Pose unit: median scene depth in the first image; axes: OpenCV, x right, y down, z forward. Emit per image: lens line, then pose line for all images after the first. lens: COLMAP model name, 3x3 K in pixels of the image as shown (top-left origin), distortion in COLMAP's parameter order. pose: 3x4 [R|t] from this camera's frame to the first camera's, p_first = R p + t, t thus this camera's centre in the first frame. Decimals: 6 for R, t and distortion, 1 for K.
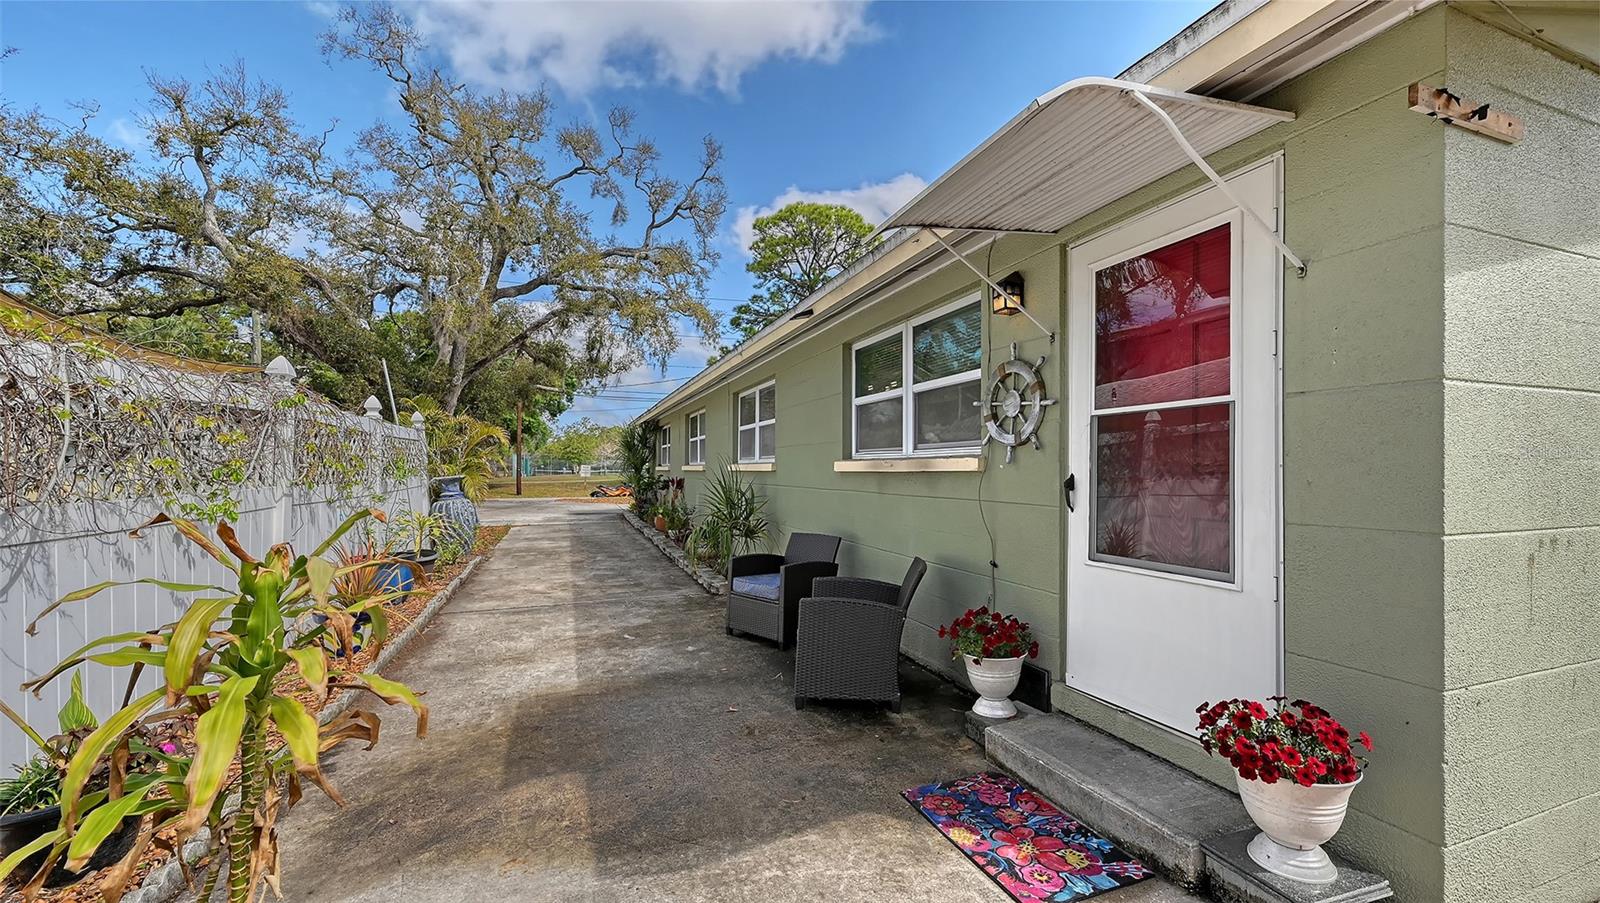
lens RADIAL K [[643.4, 0, 805.1], [0, 643.4, 460.4], [0, 0, 1]] dist [-0.003520, -0.000454]
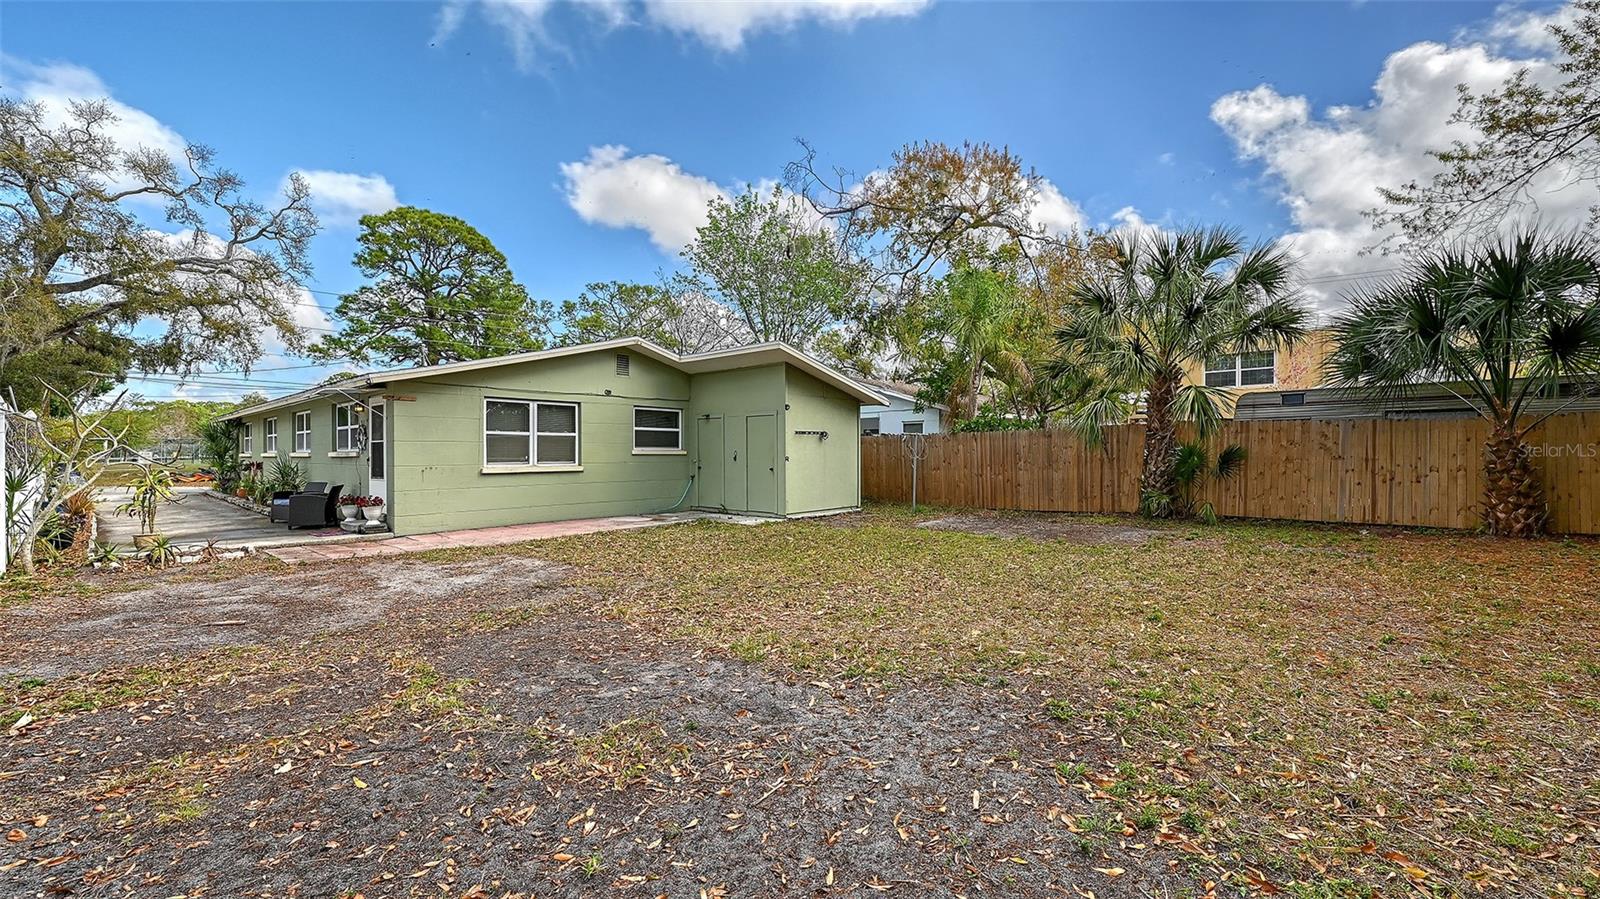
lens RADIAL K [[649.1, 0, 799.6], [0, 649.1, 452.4], [0, 0, 1]] dist [-0.004958, 0.000182]
pose [[0.887552, -0.005099, 0.460679, 0.185749], [-0.001144, 0.999911, 0.013271, -0.012241], [-0.460706, -0.012305, 0.887467, -0.738333]]
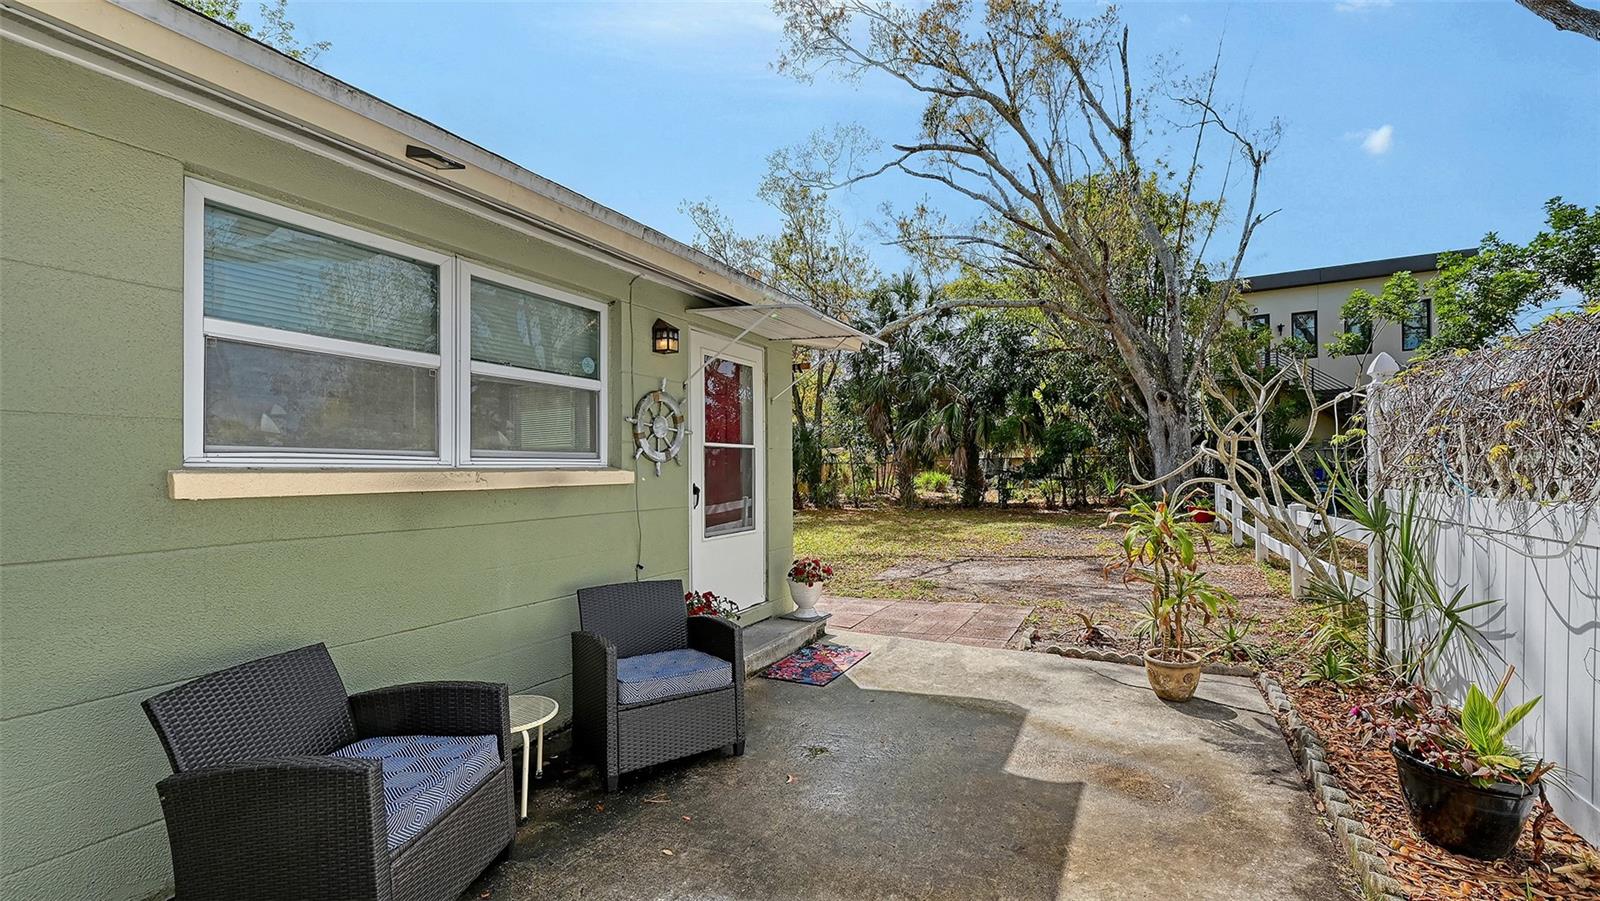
lens RADIAL K [[649.1, 0, 805.8], [0, 649.1, 486.6], [0, 0, 1]] dist [-0.004958, 0.000182]
pose [[-0.663995, -0.004636, 0.747722, -0.172903], [0.005985, 0.999916, 0.011515, 0.002633], [-0.747713, 0.012121, -0.663912, 0.359228]]
